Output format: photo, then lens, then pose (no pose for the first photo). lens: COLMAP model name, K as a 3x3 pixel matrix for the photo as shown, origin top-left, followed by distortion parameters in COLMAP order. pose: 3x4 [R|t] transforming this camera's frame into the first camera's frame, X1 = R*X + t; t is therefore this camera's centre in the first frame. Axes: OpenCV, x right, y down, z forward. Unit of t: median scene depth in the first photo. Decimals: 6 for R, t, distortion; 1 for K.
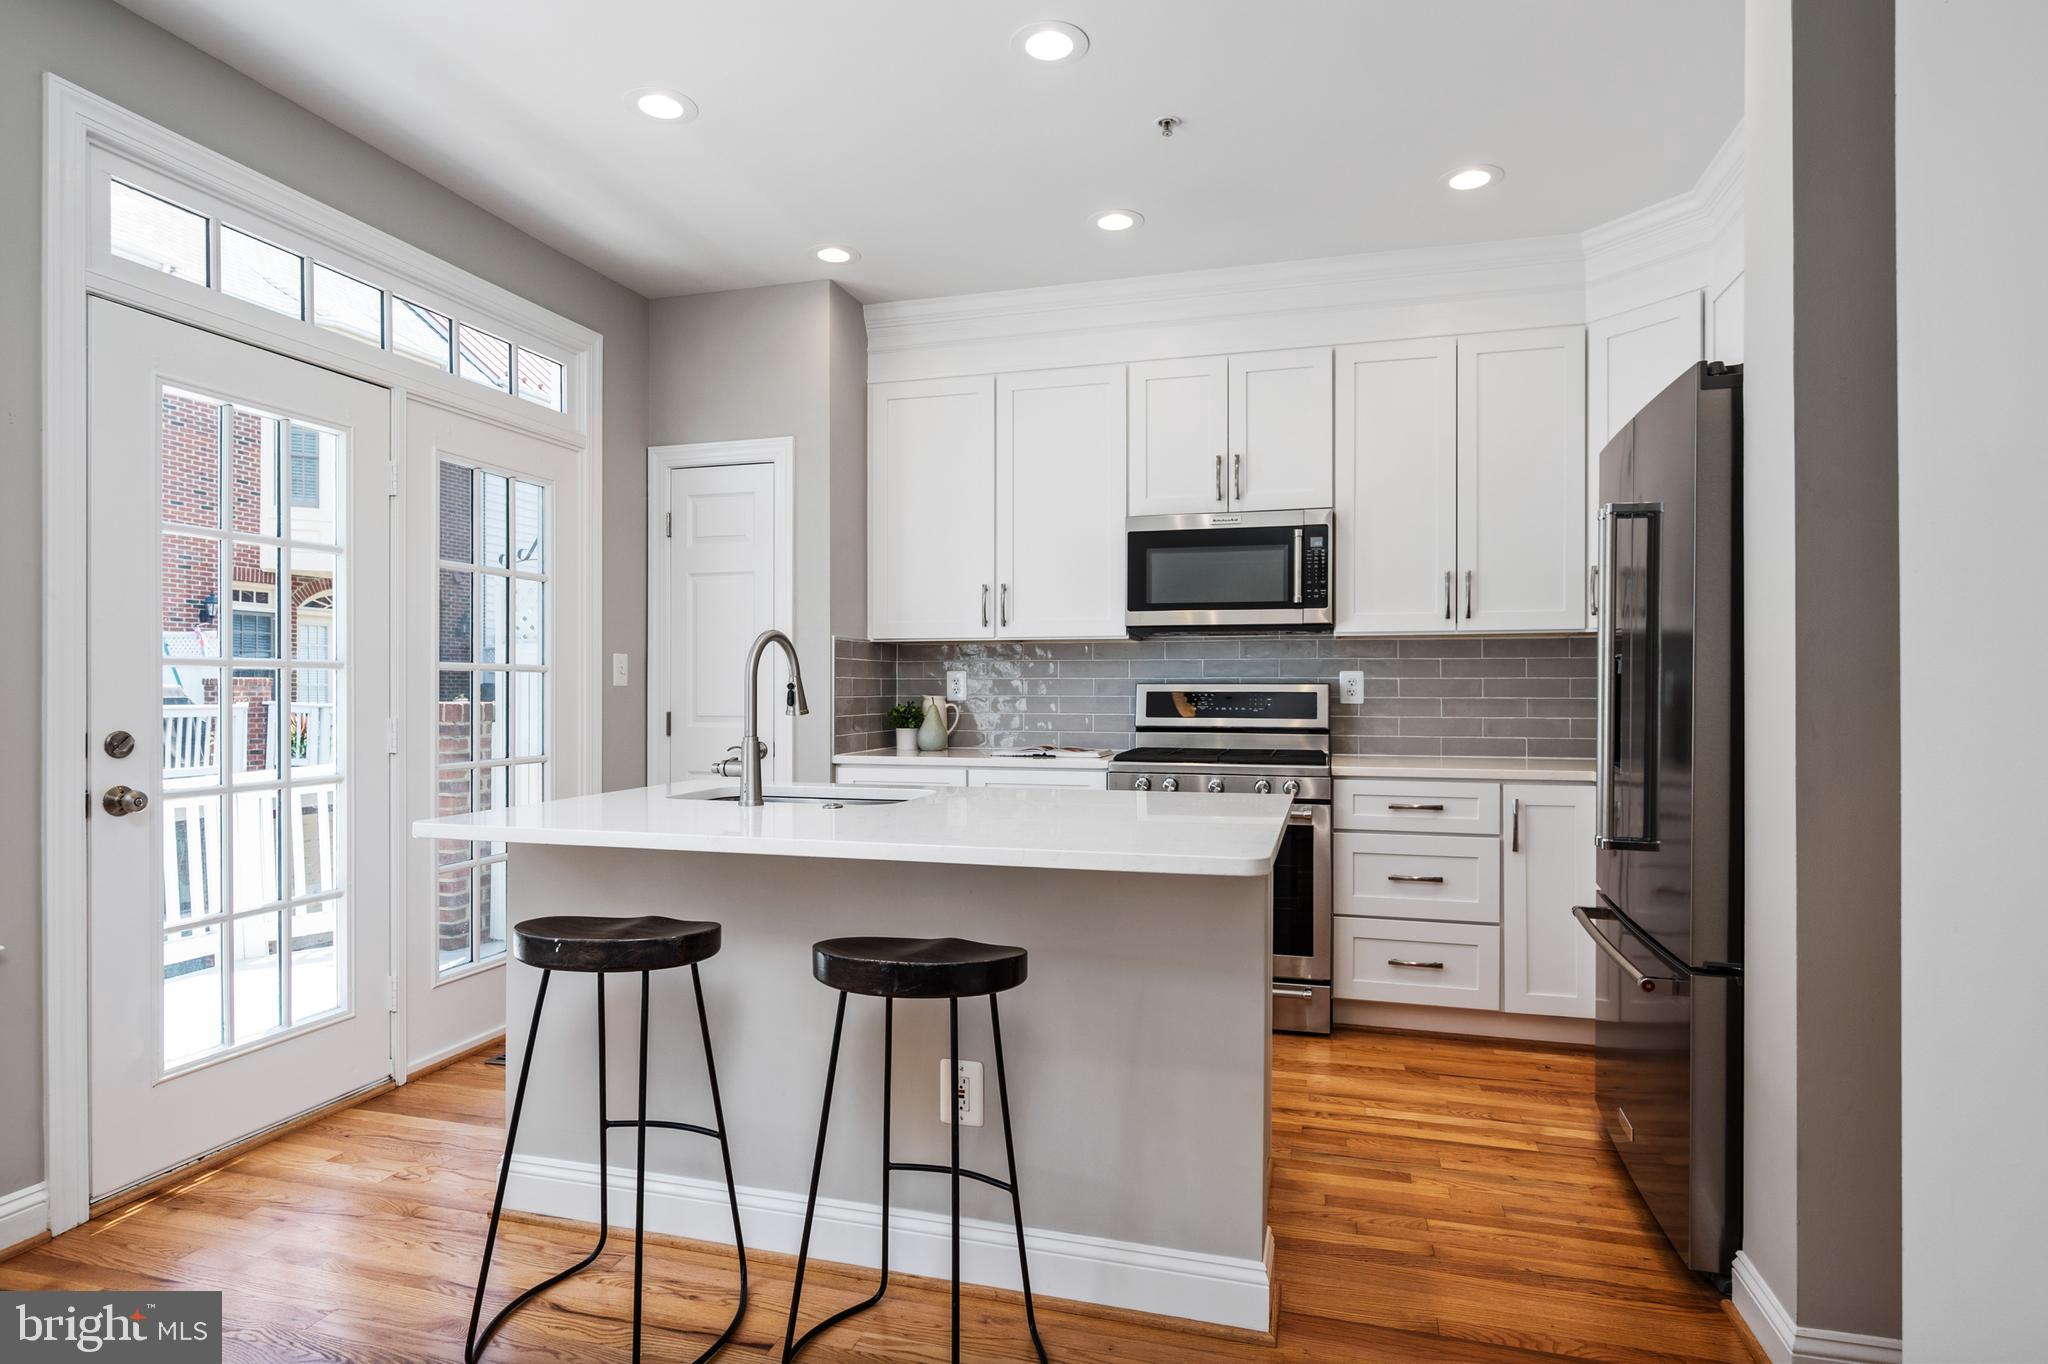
lens RADIAL K [[1125.9, 0, 1015.3], [0, 1125.9, 684.4], [0, 0, 1]] dist [-0.001267, 0.000084]
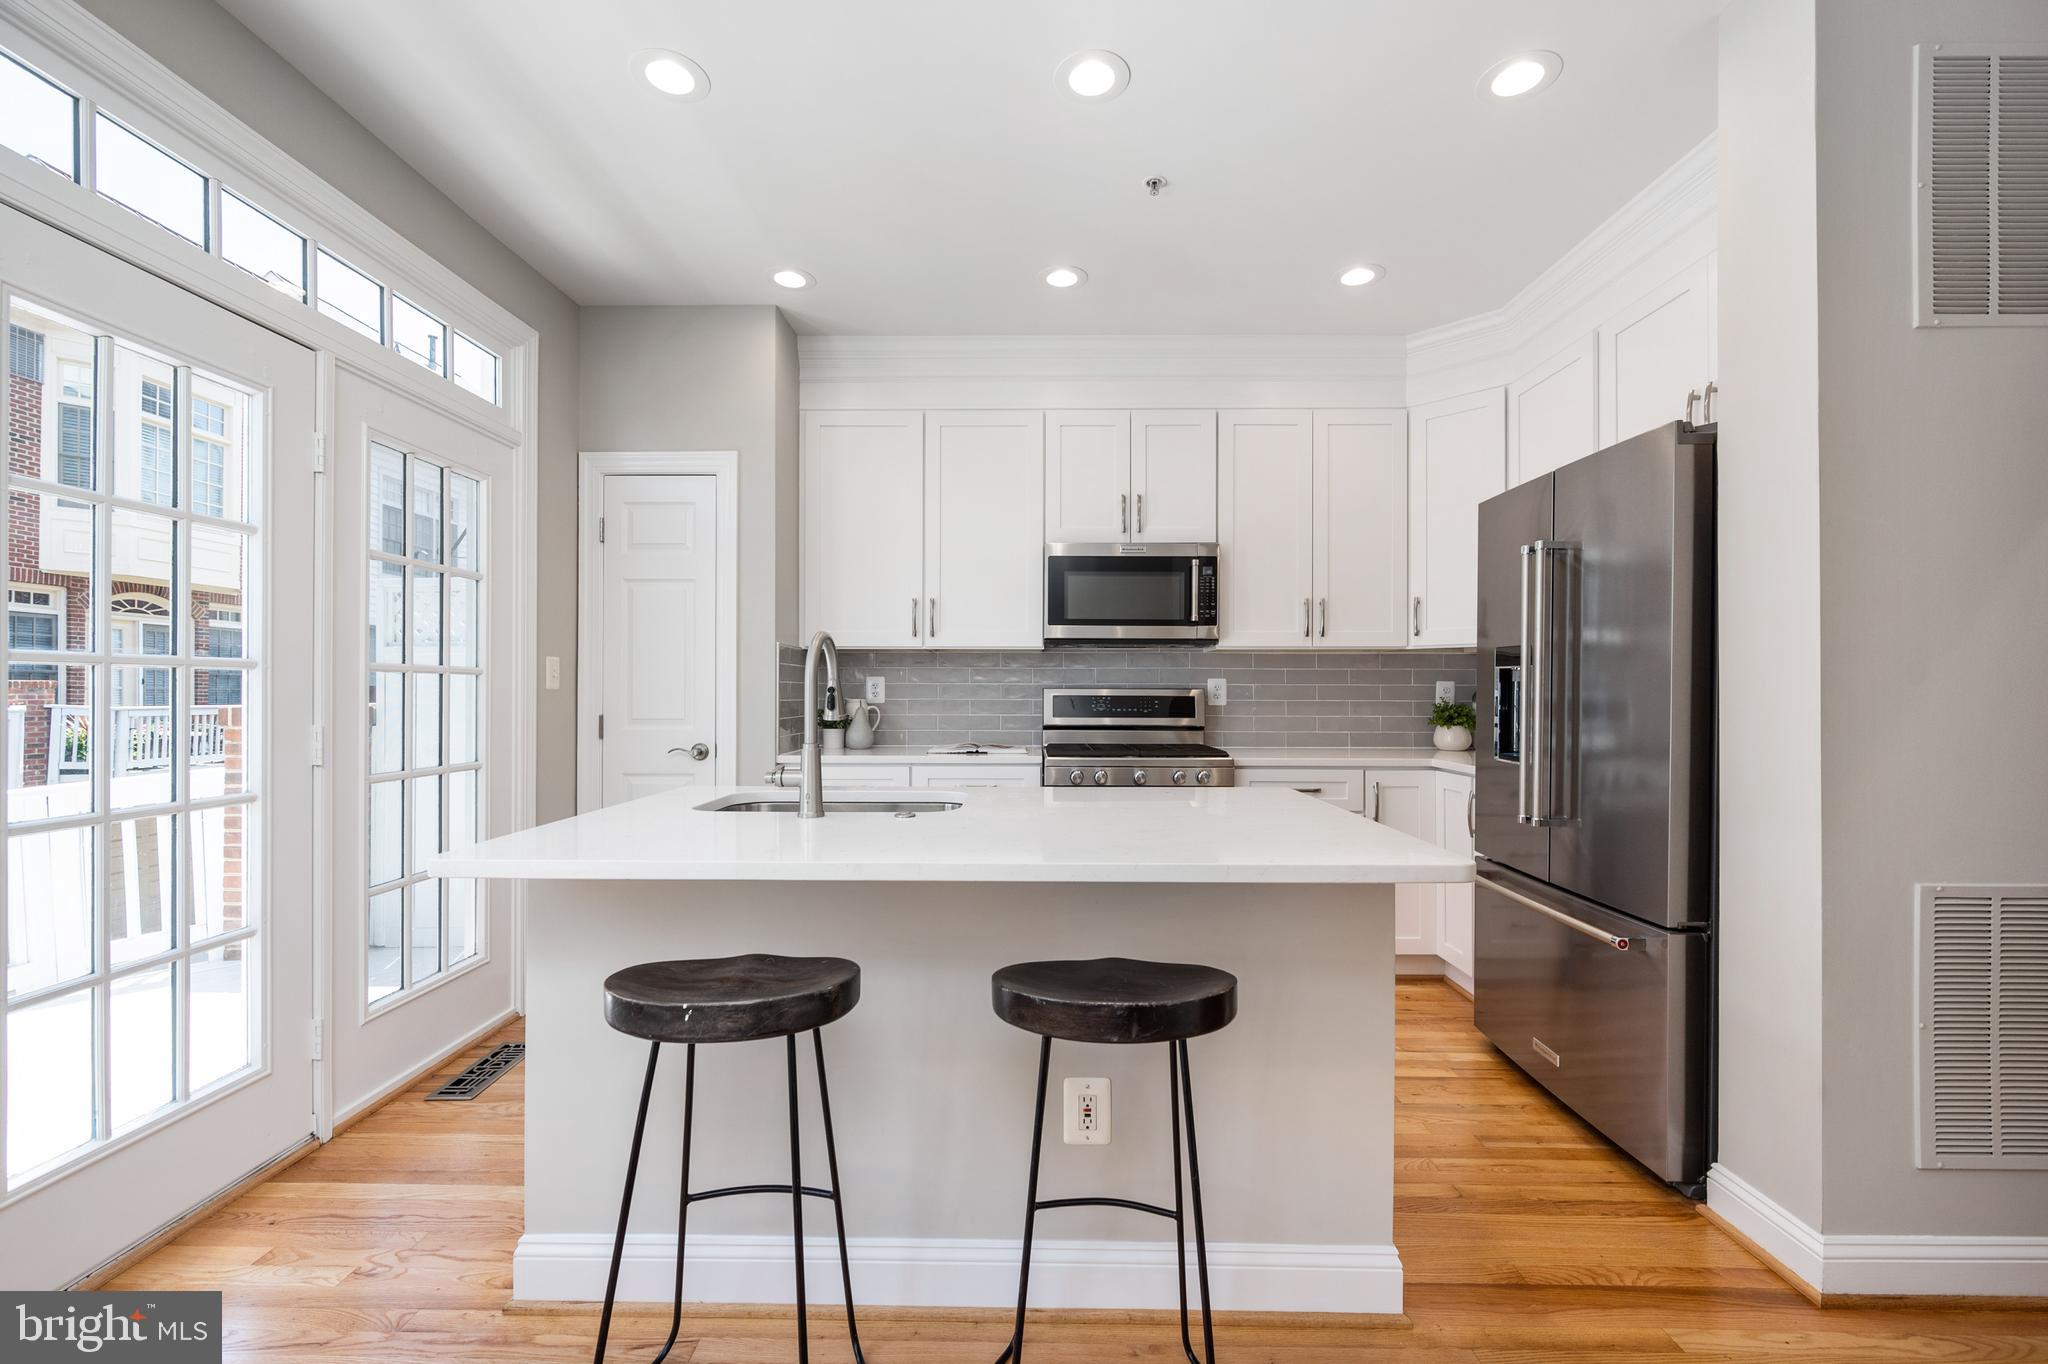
lens RADIAL K [[865.8, 0, 1030.2], [0, 865.8, 687.5], [0, 0, 1]] dist [-0.001466, -0.000452]
pose [[0.963040, 0.003069, 0.269341, -0.171455], [-0.002451, 0.999994, -0.002632, 0.000723], [-0.269347, 0.001875, 0.963041, 0.172465]]
